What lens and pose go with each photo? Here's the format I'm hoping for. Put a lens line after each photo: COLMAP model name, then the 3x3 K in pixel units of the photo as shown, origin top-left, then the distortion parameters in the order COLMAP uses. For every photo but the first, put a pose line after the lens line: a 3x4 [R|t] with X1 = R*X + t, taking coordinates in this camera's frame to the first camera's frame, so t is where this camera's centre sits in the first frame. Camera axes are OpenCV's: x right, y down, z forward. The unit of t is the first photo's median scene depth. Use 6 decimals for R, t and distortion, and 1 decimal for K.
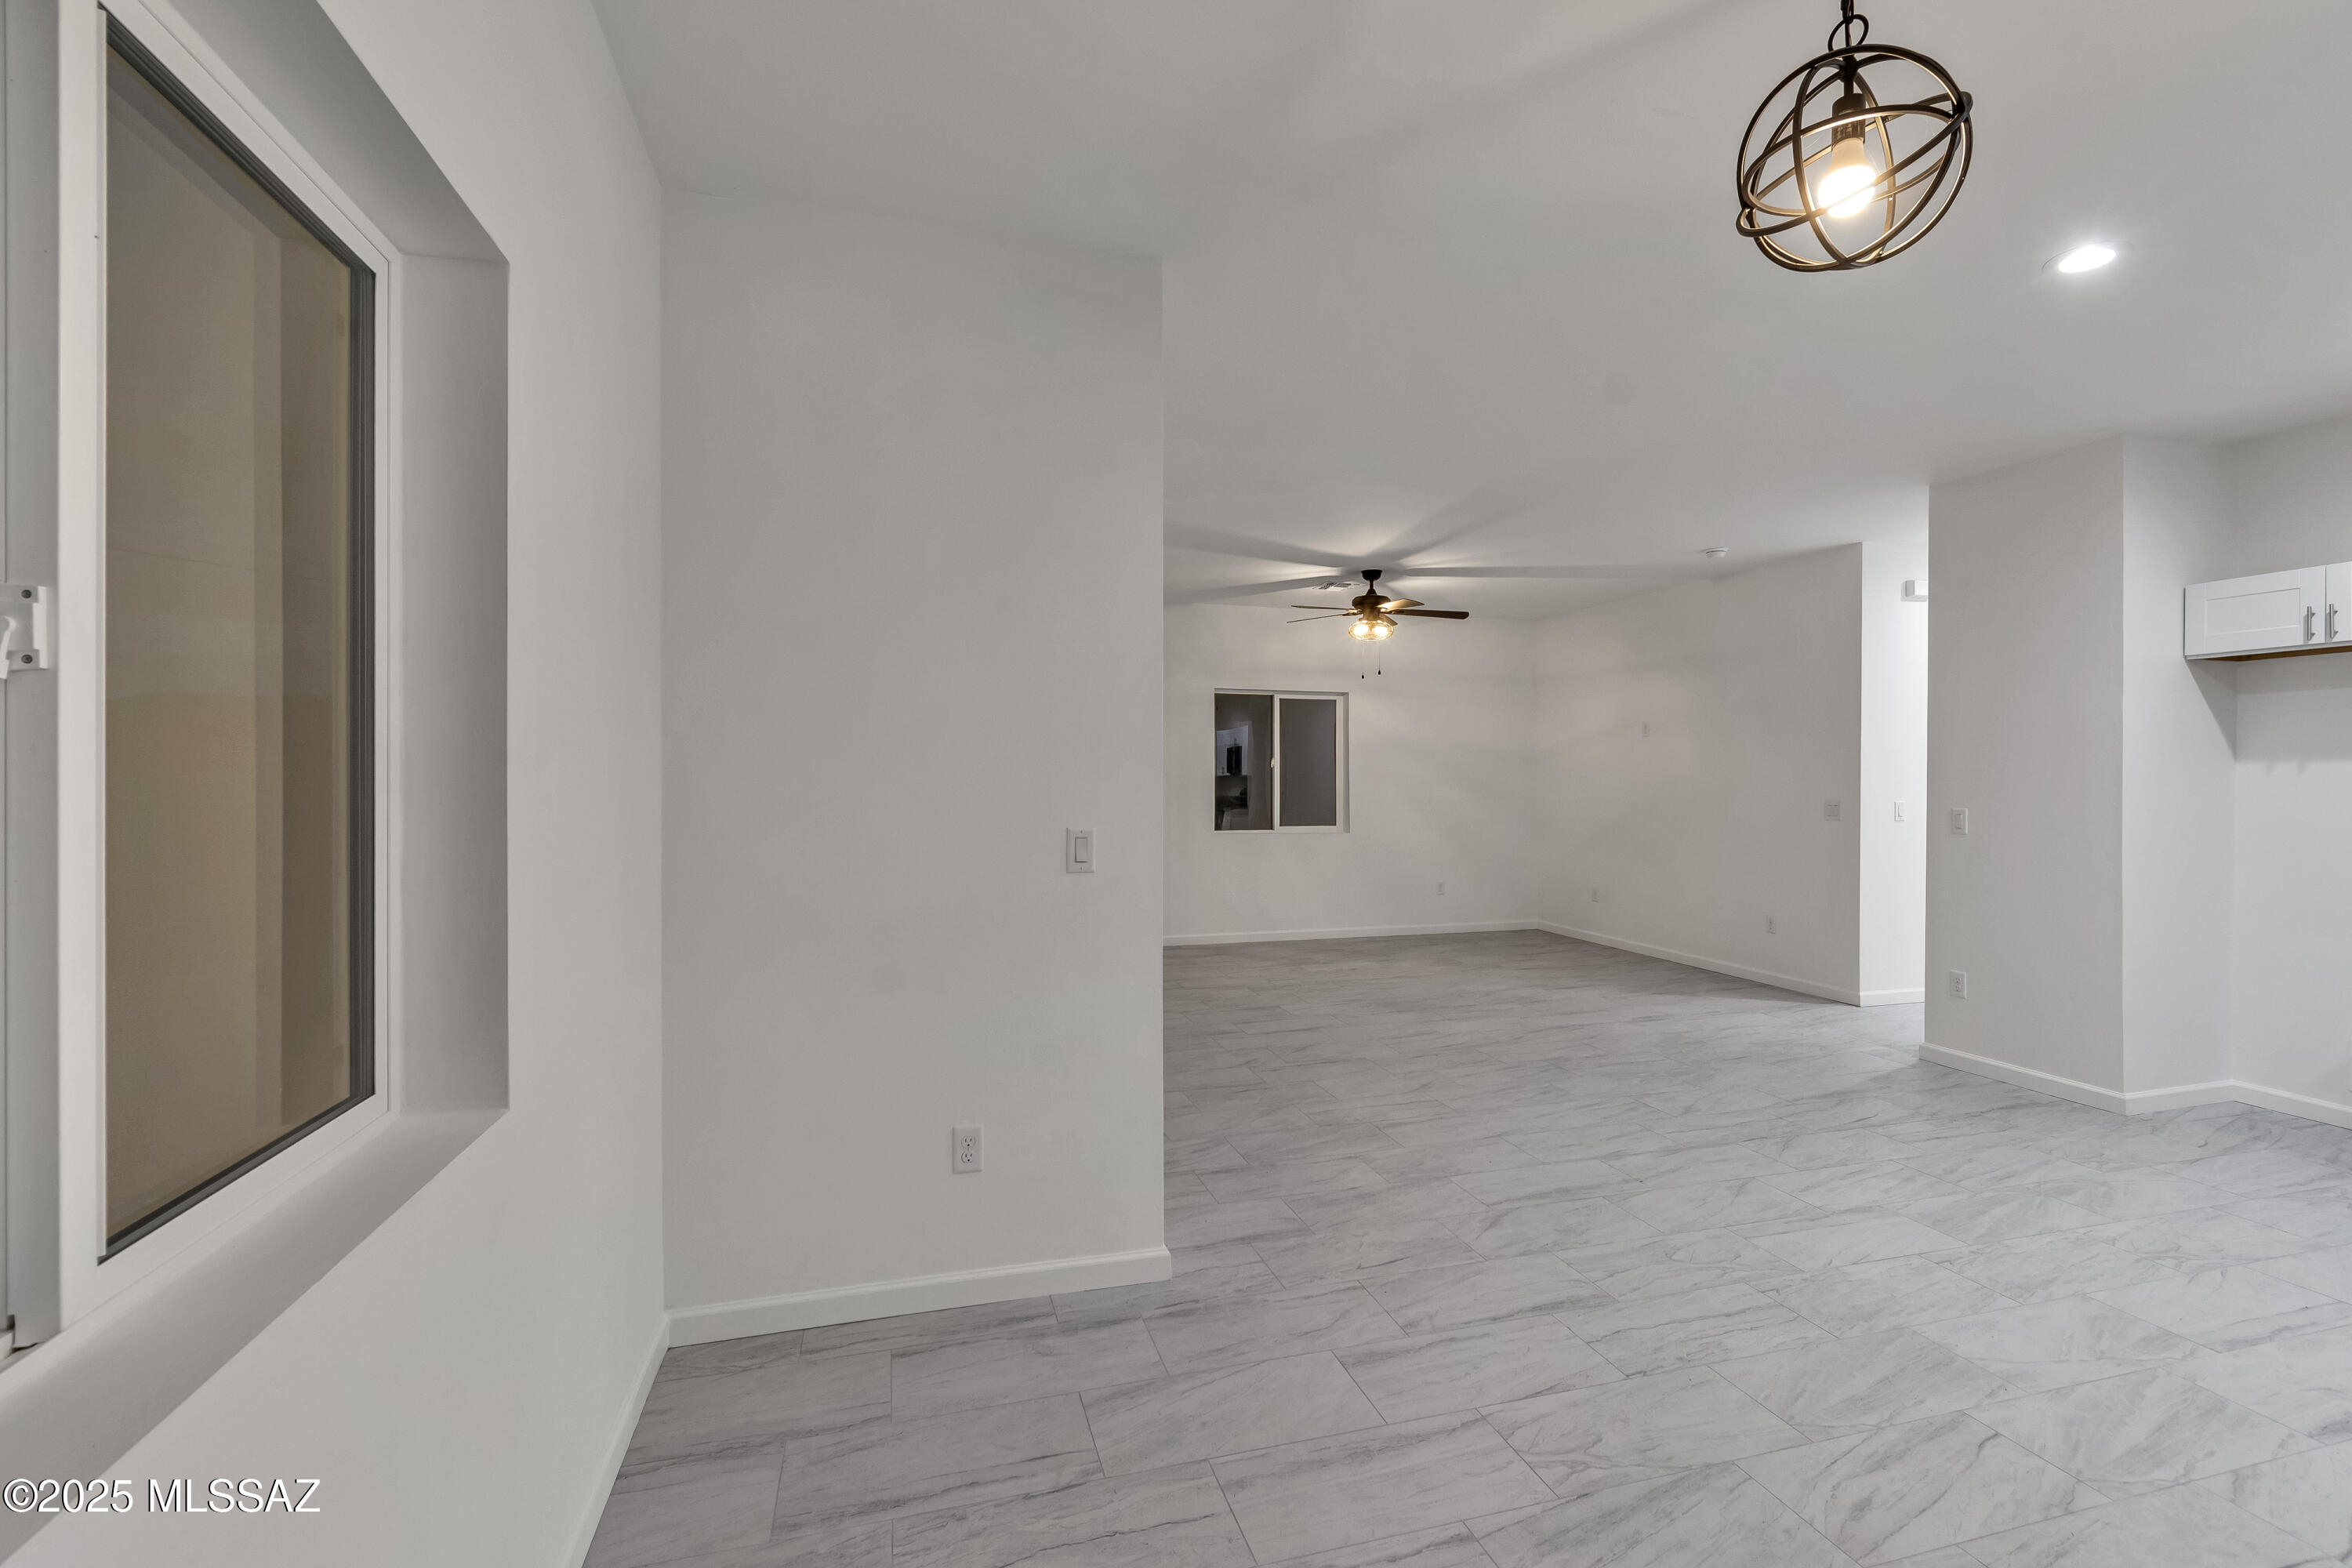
lens RADIAL K [[1064.4, 0, 1222.7], [0, 1064.4, 780.8], [0, 0, 1]] dist [0.005197, -0.000771]
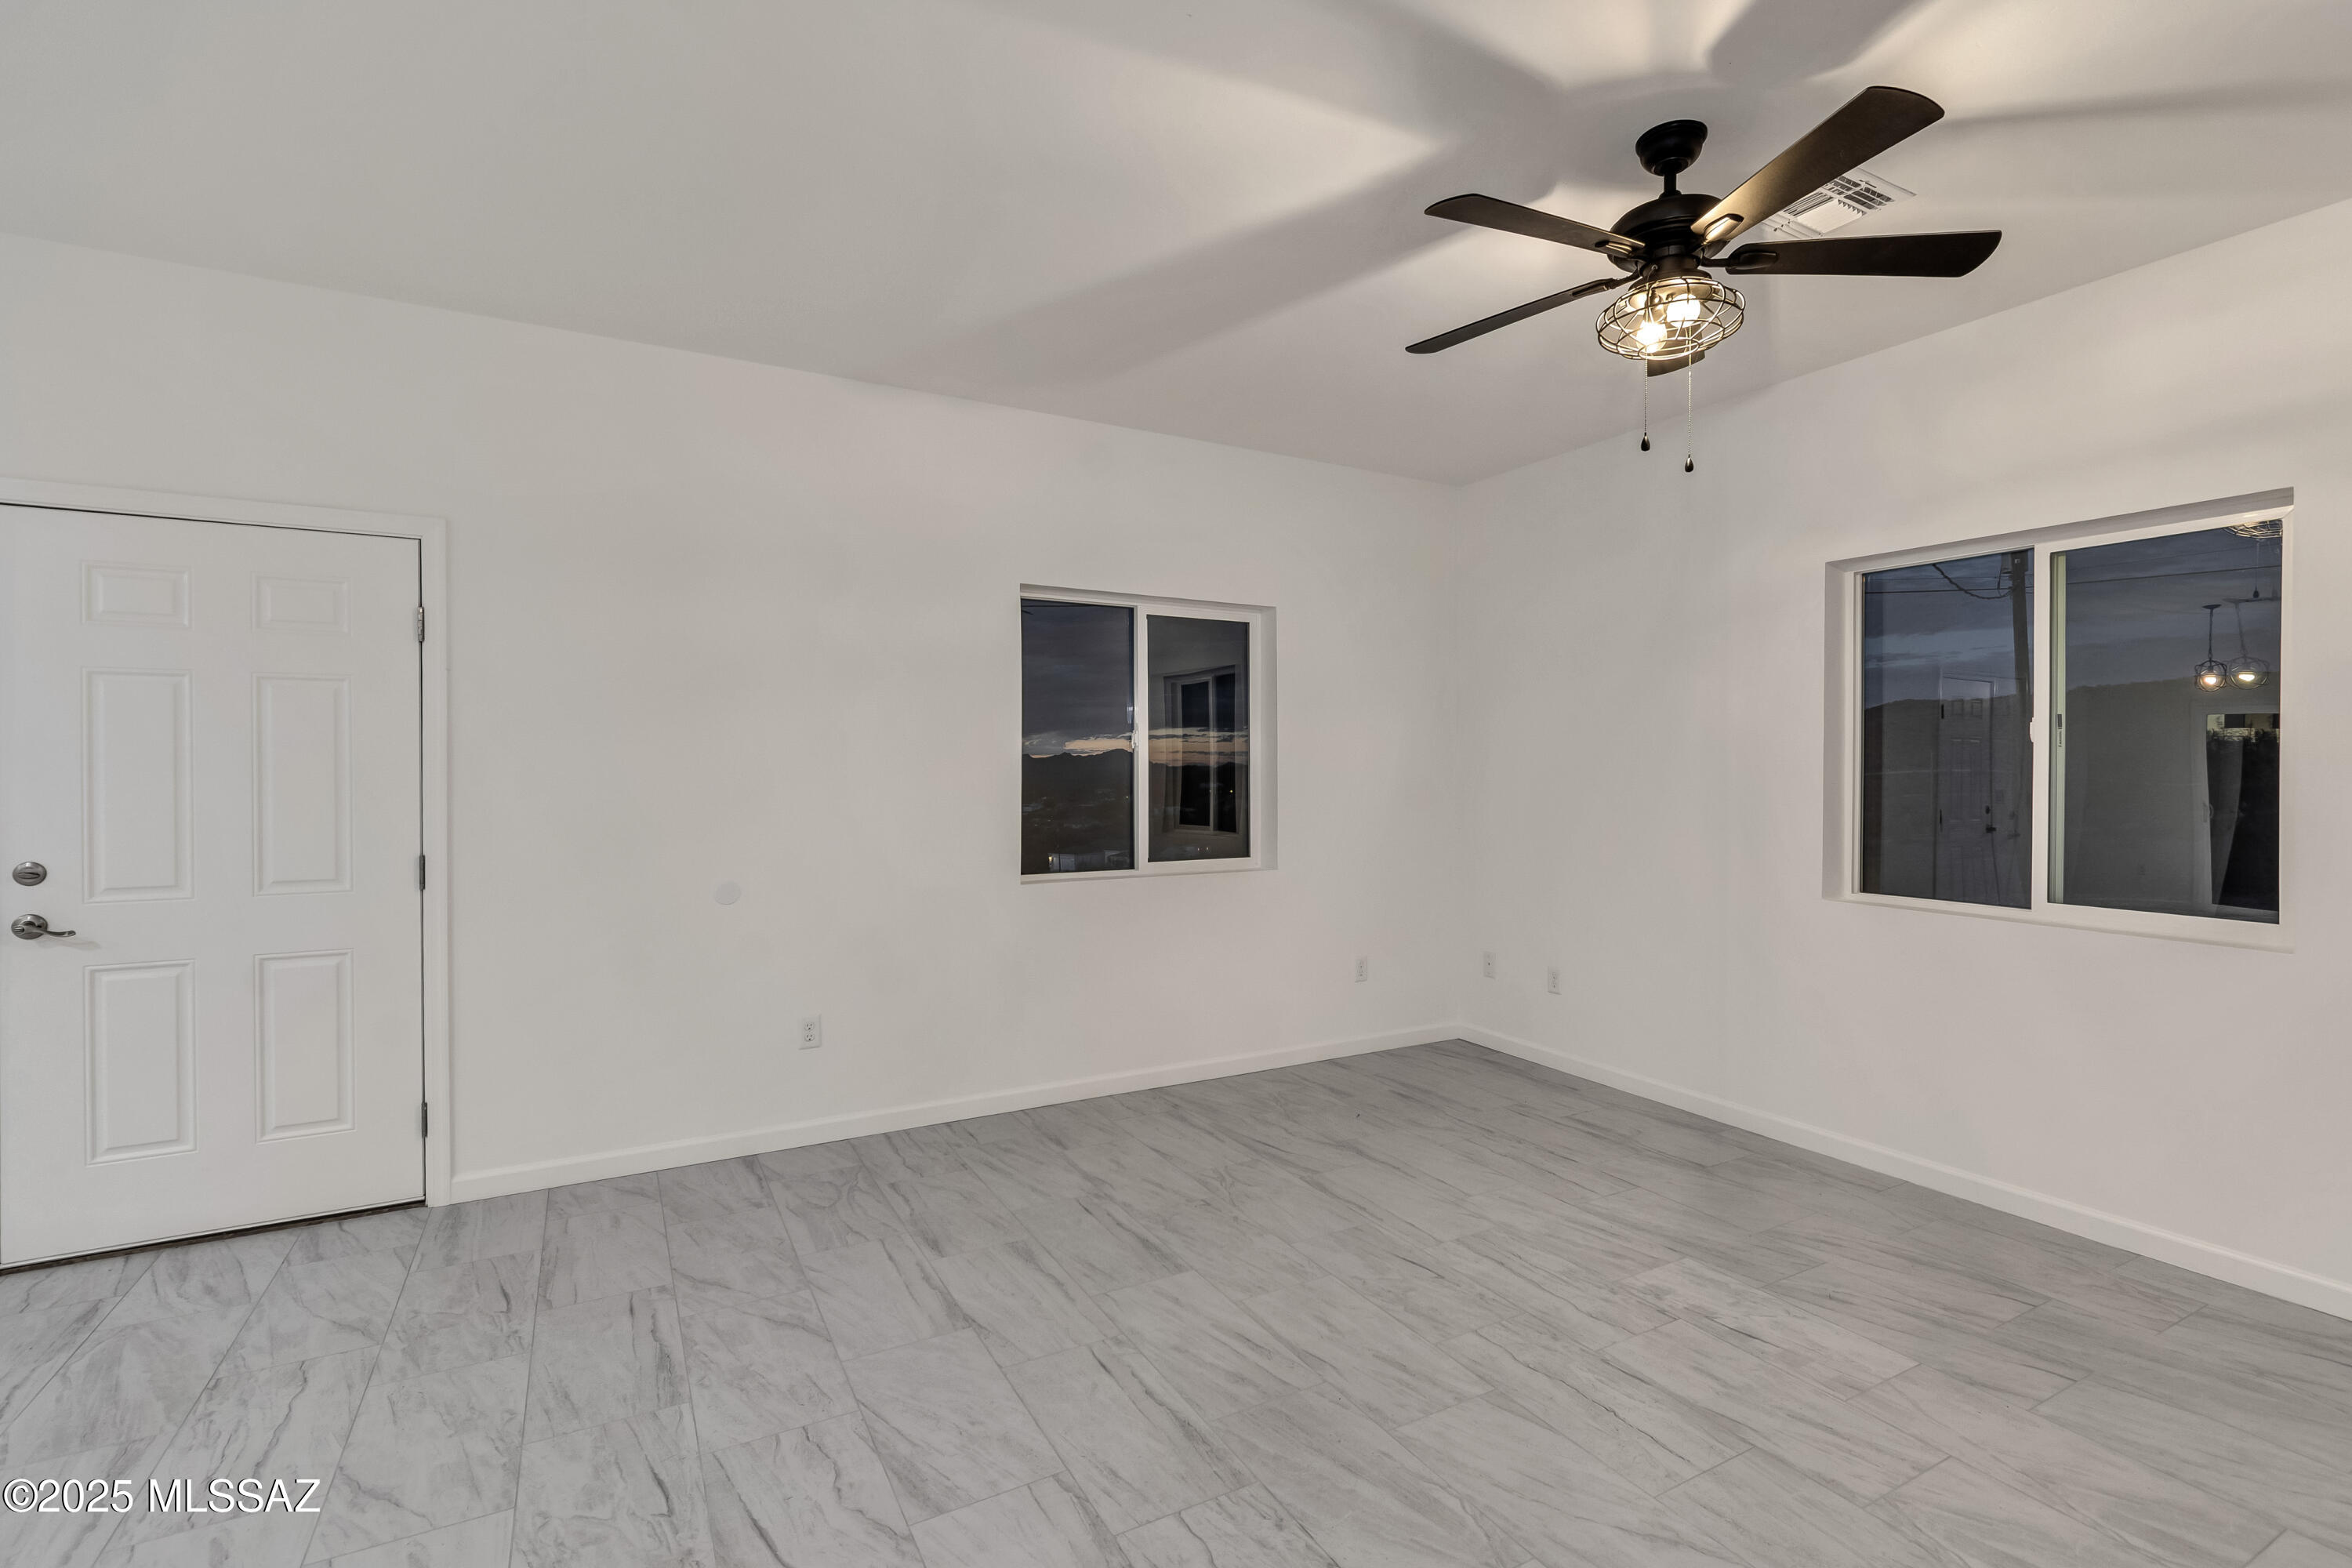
lens RADIAL K [[1061.2, 0, 1209.3], [0, 1061.2, 772.8], [0, 0, 1]] dist [-0.001317, -0.001771]
pose [[0.228071, 0.003164, -0.973639, 0.915081], [-0.006217, 0.999979, 0.001793, -0.004243], [0.973625, 0.005644, 0.228086, 1.668015]]
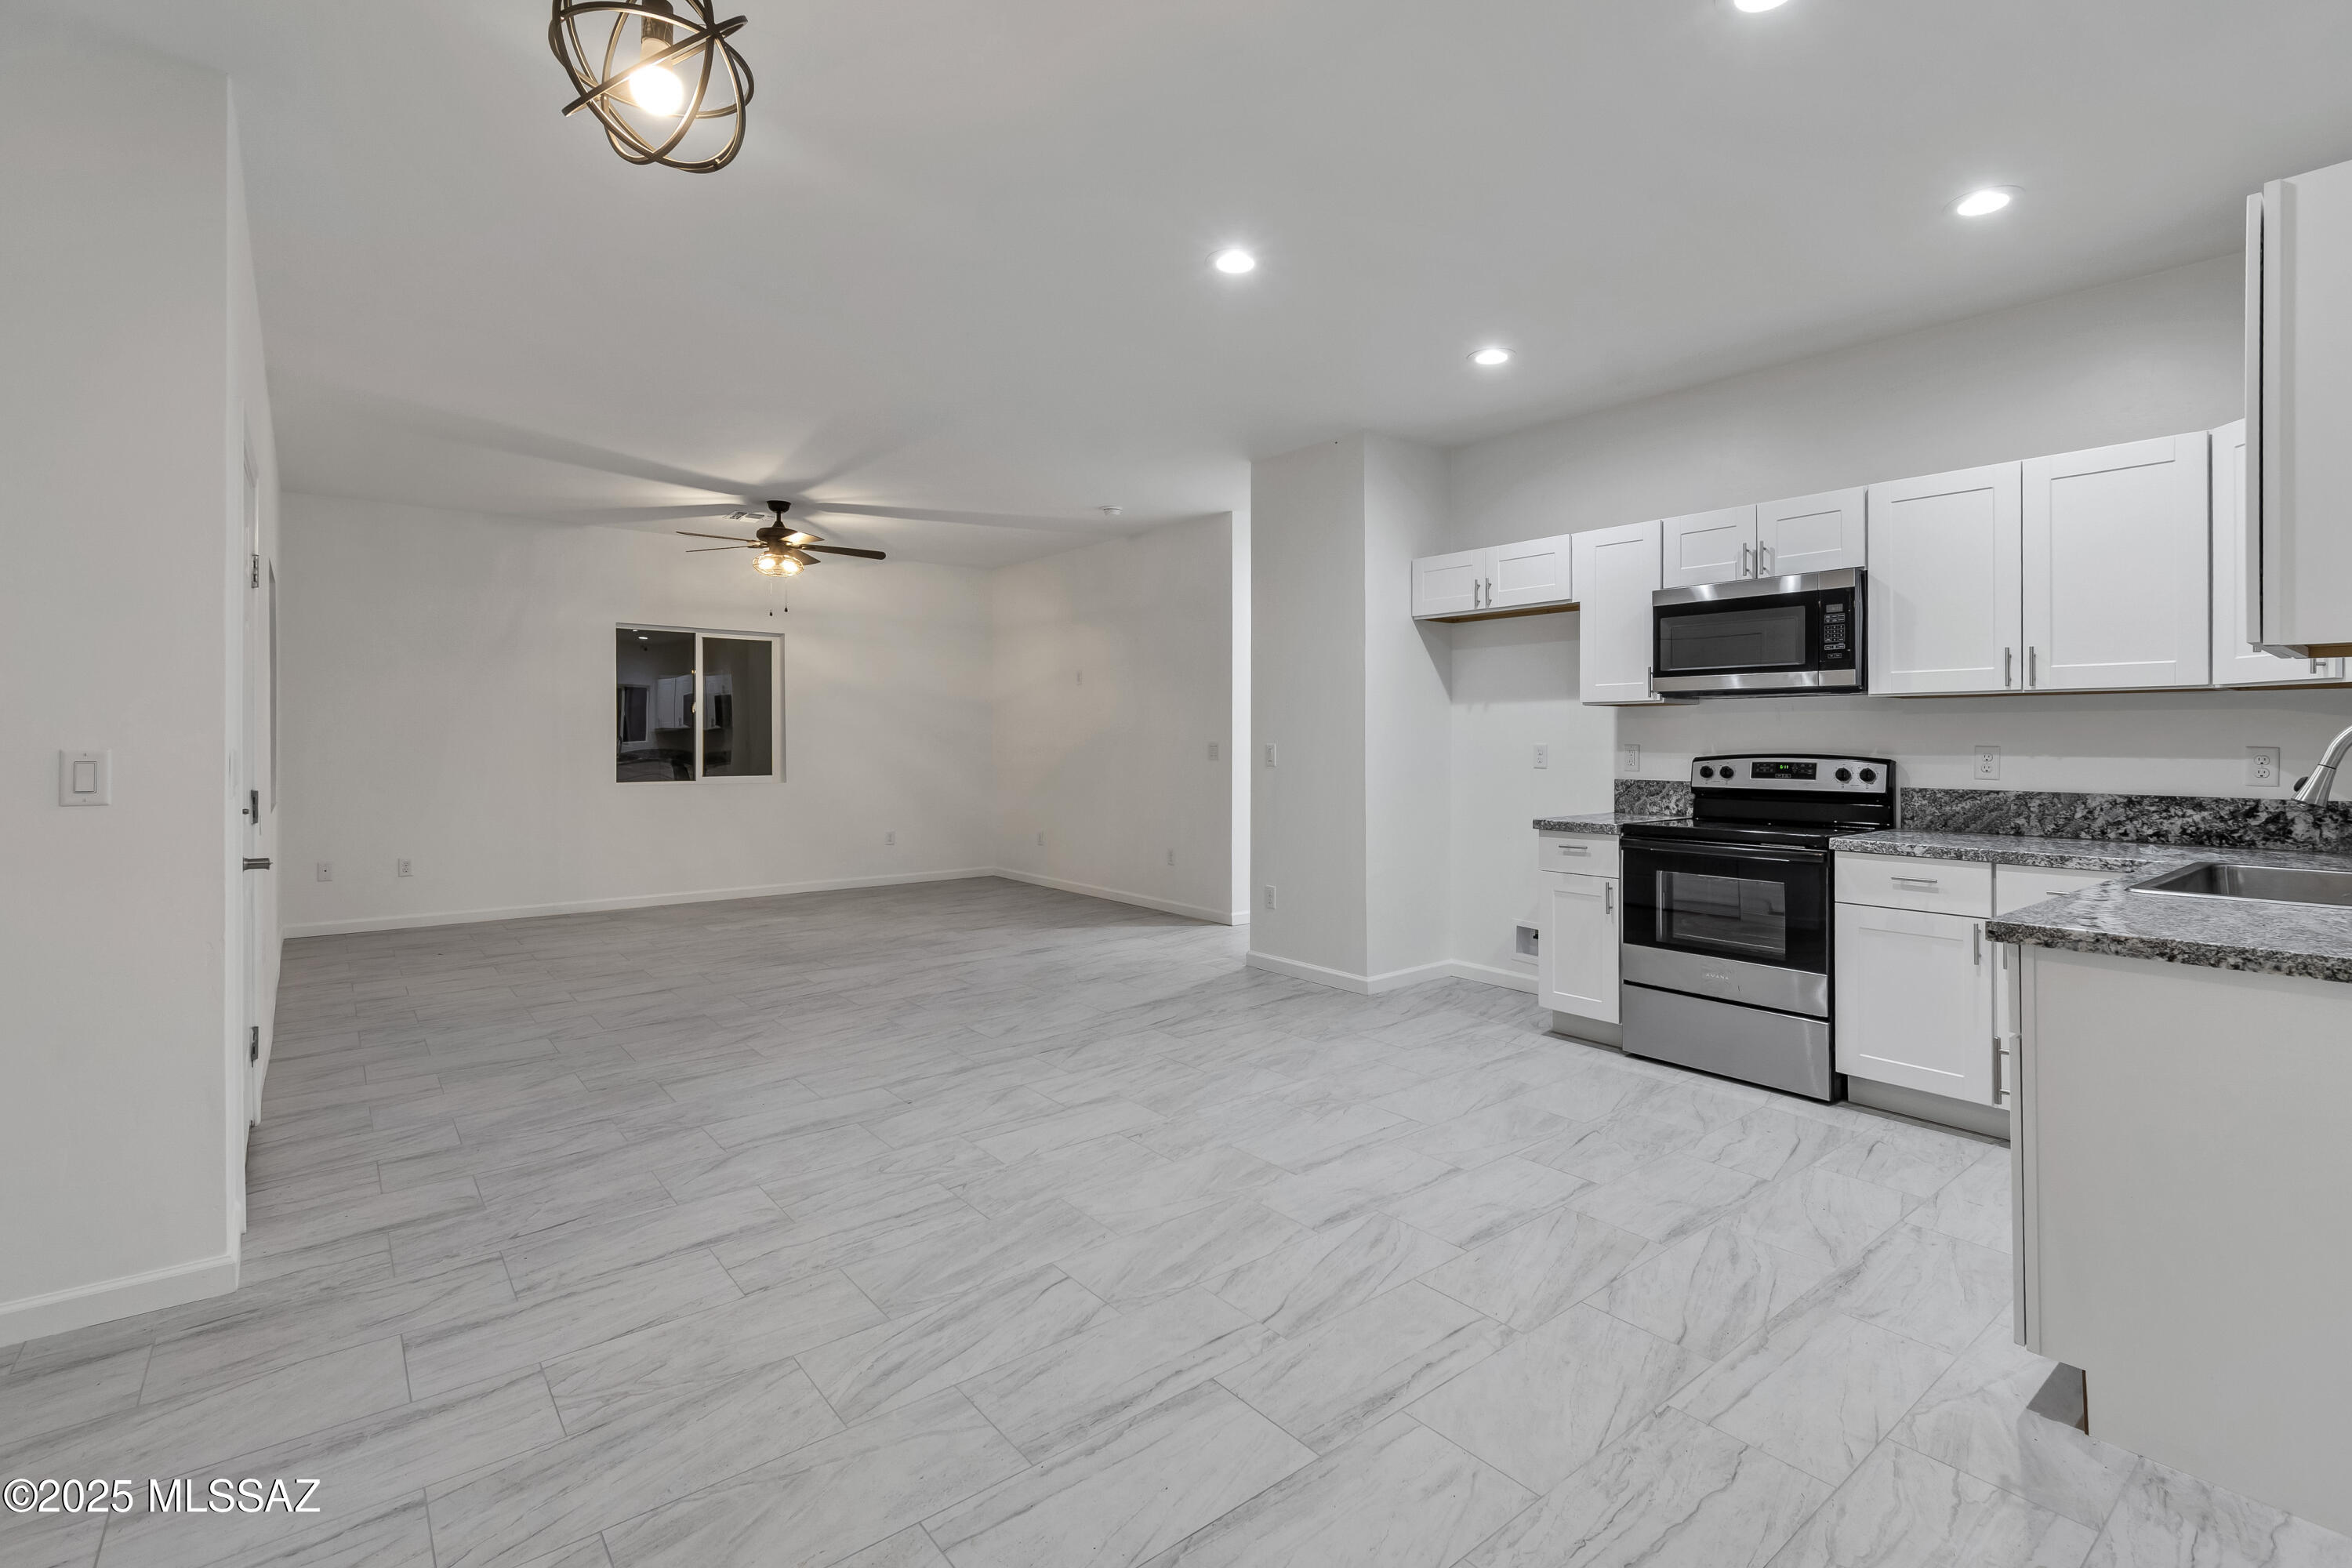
lens RADIAL K [[1073.2, 0, 1225.7], [0, 1073.2, 735.9], [0, 0, 1]] dist [0.000574, -0.001296]
pose [[0.920469, -0.000594, 0.390815, 0.279978], [0.002104, 0.999992, -0.003437, 0.030450], [-0.390809, 0.003986, 0.920463, -0.065697]]
